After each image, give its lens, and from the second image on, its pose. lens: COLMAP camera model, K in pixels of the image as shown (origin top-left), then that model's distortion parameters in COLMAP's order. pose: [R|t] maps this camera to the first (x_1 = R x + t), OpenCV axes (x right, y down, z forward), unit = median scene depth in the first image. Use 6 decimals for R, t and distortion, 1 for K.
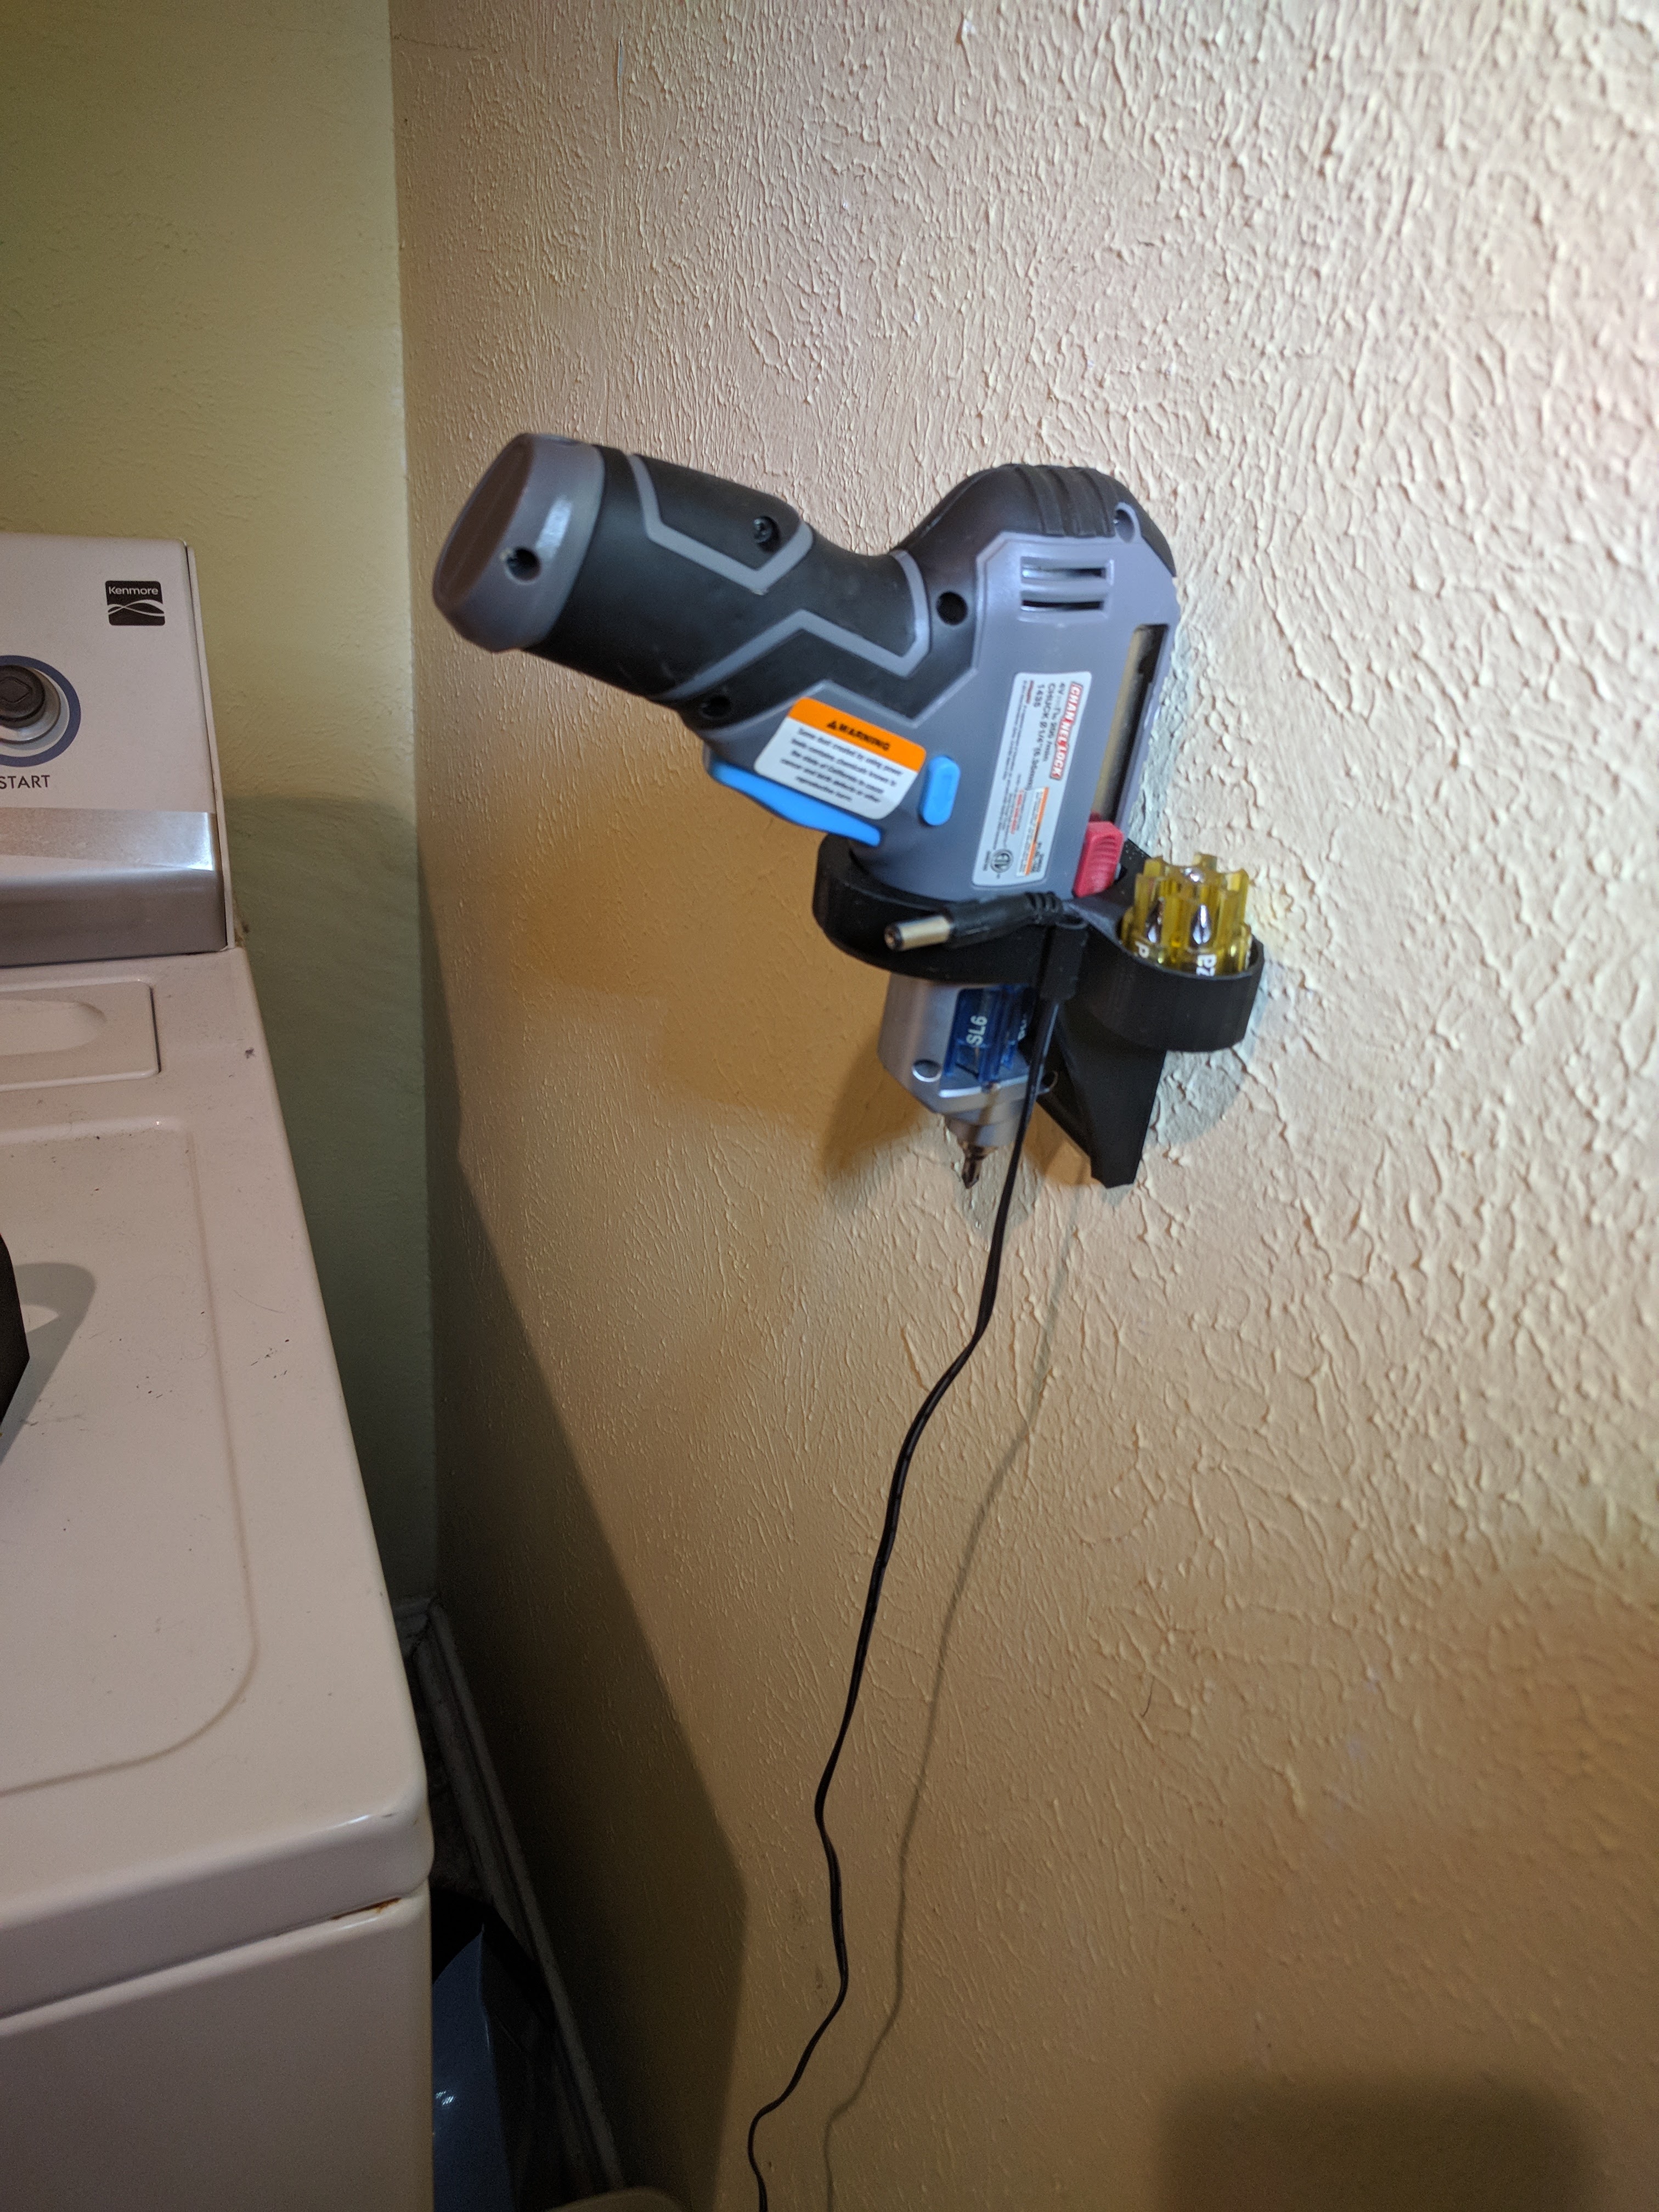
lens RADIAL K [[1675.8, 0, 829.5], [0, 1675.8, 1106.0], [0, 0, 1]] dist [0.066611, -0.001092]
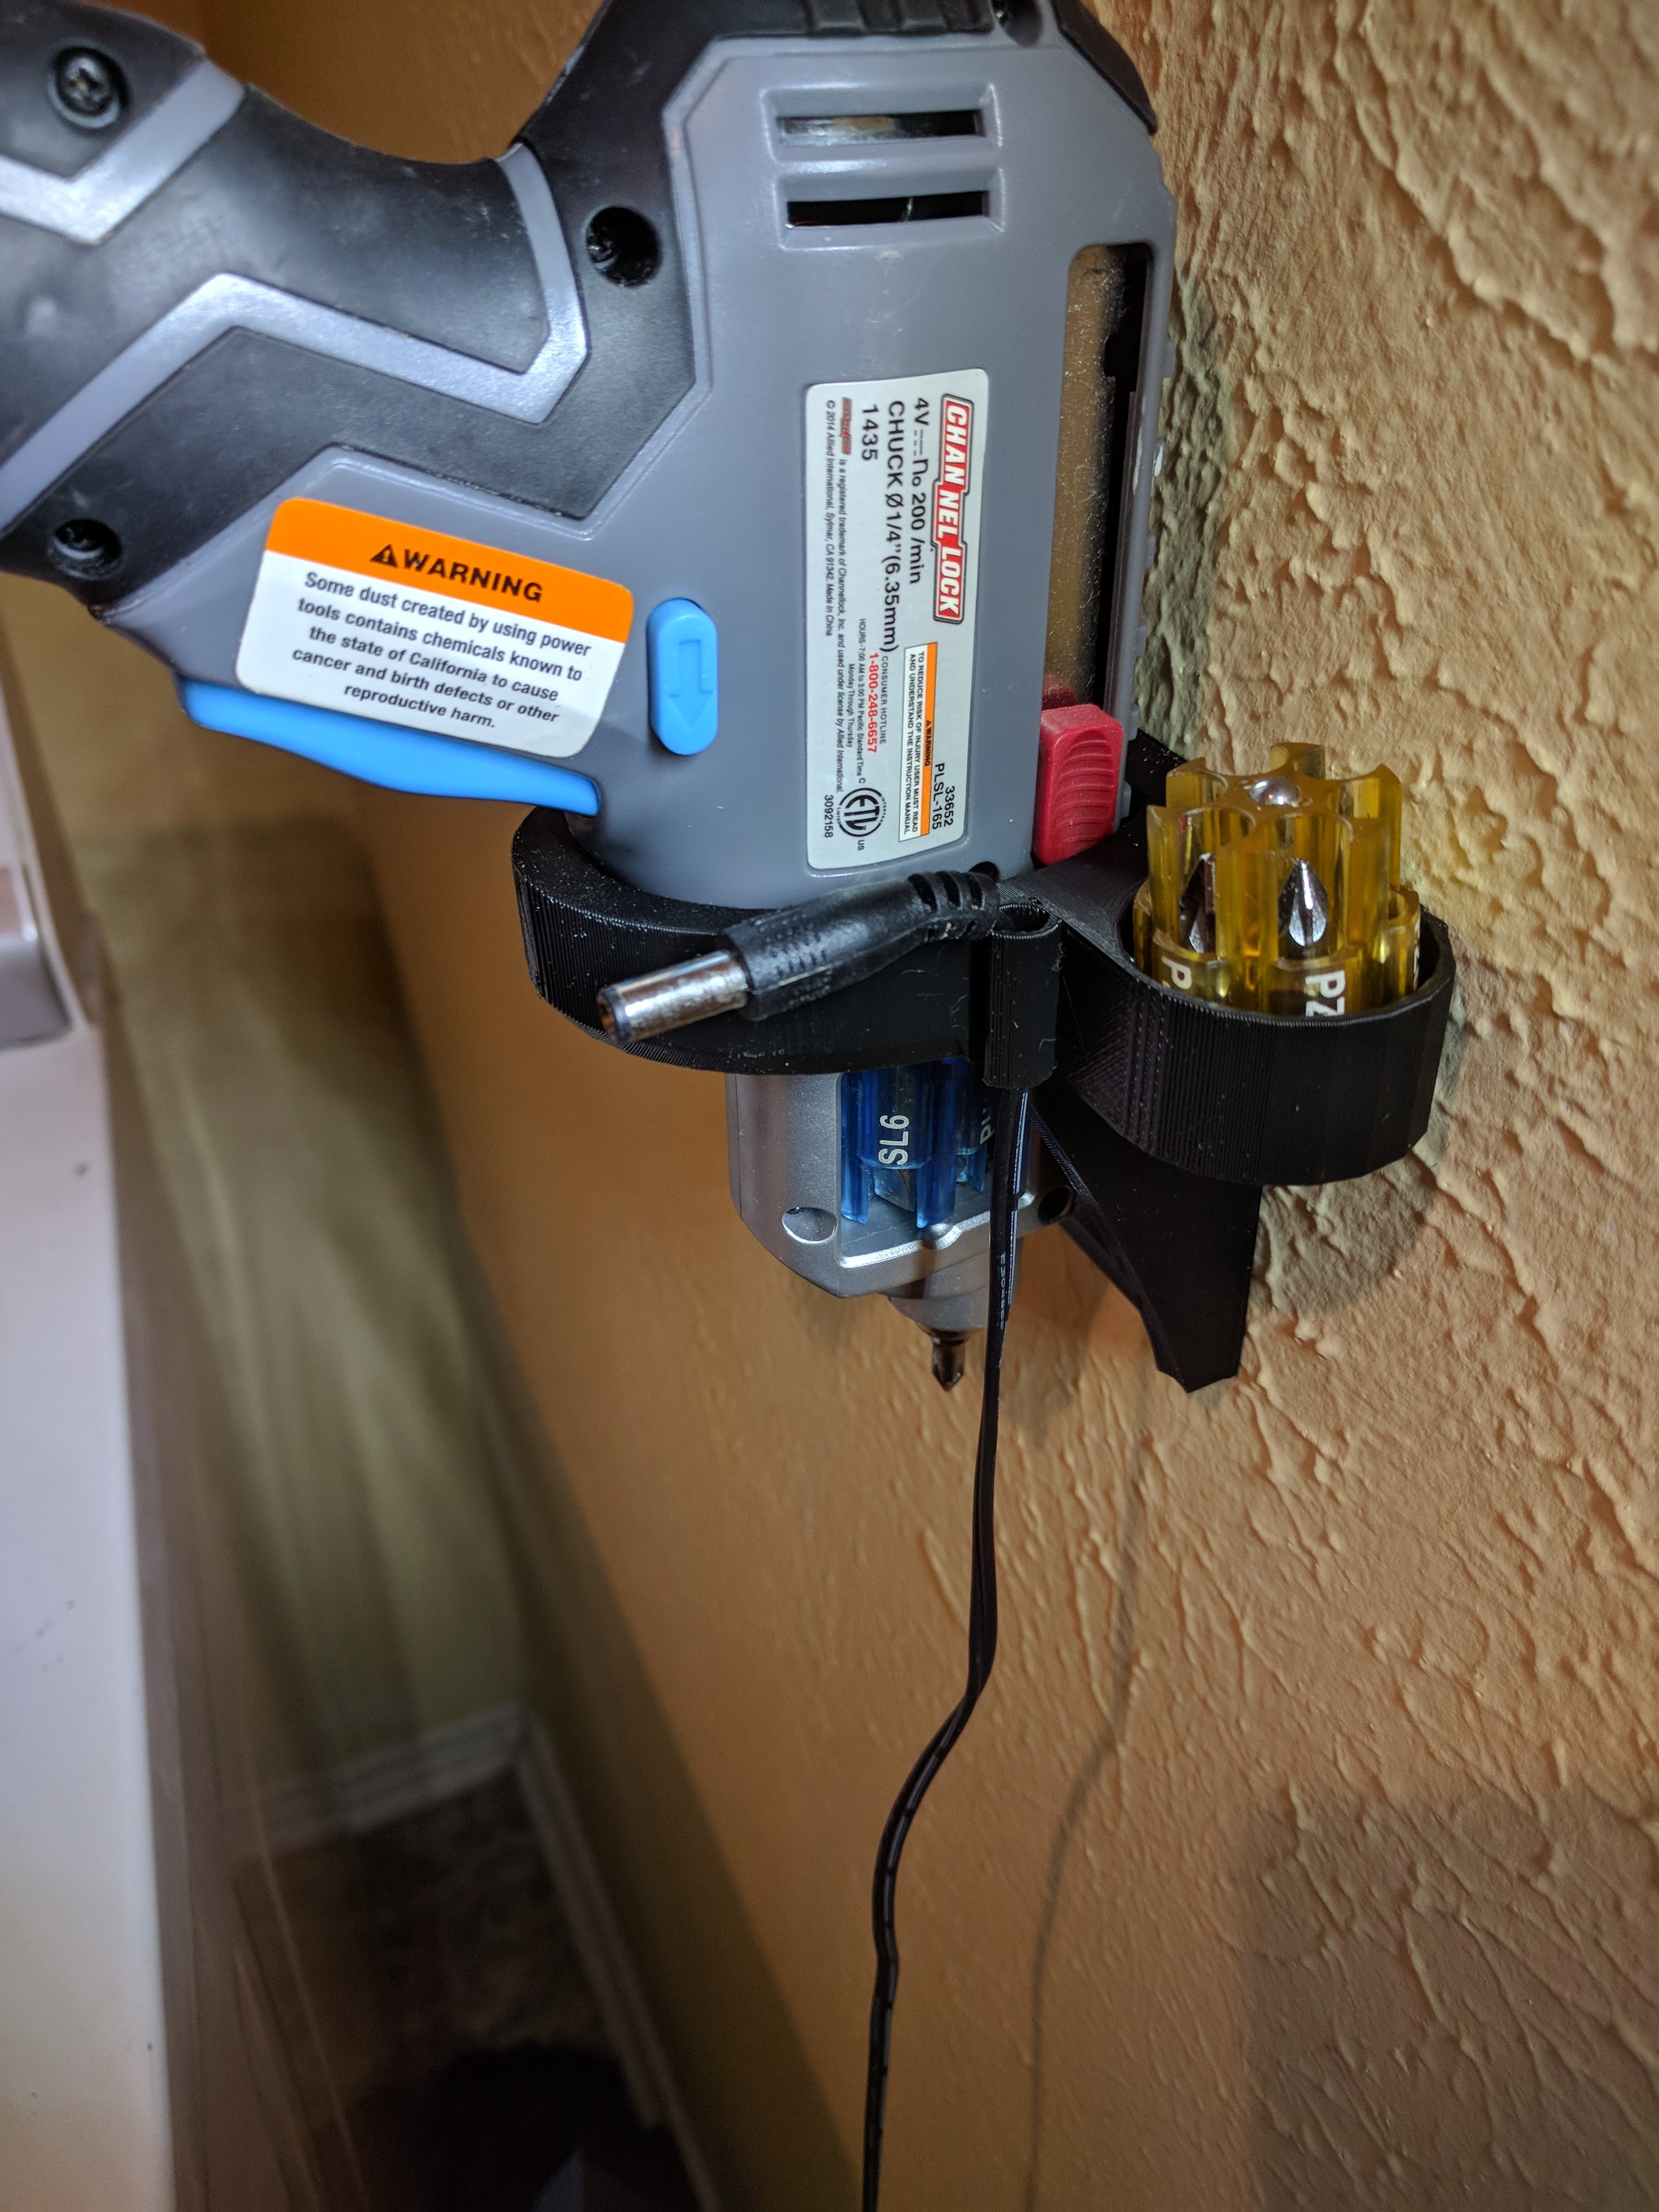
lens RADIAL K [[1698.0, 0, 829.5], [0, 1698.0, 1106.0], [0, 0, 1]] dist [-0.057082, 0.108085]
pose [[0.990229, -0.111775, -0.083383, 0.124033], [0.113649, 0.993357, 0.018070, -0.074322], [0.080809, -0.027370, 0.996354, 0.526429]]
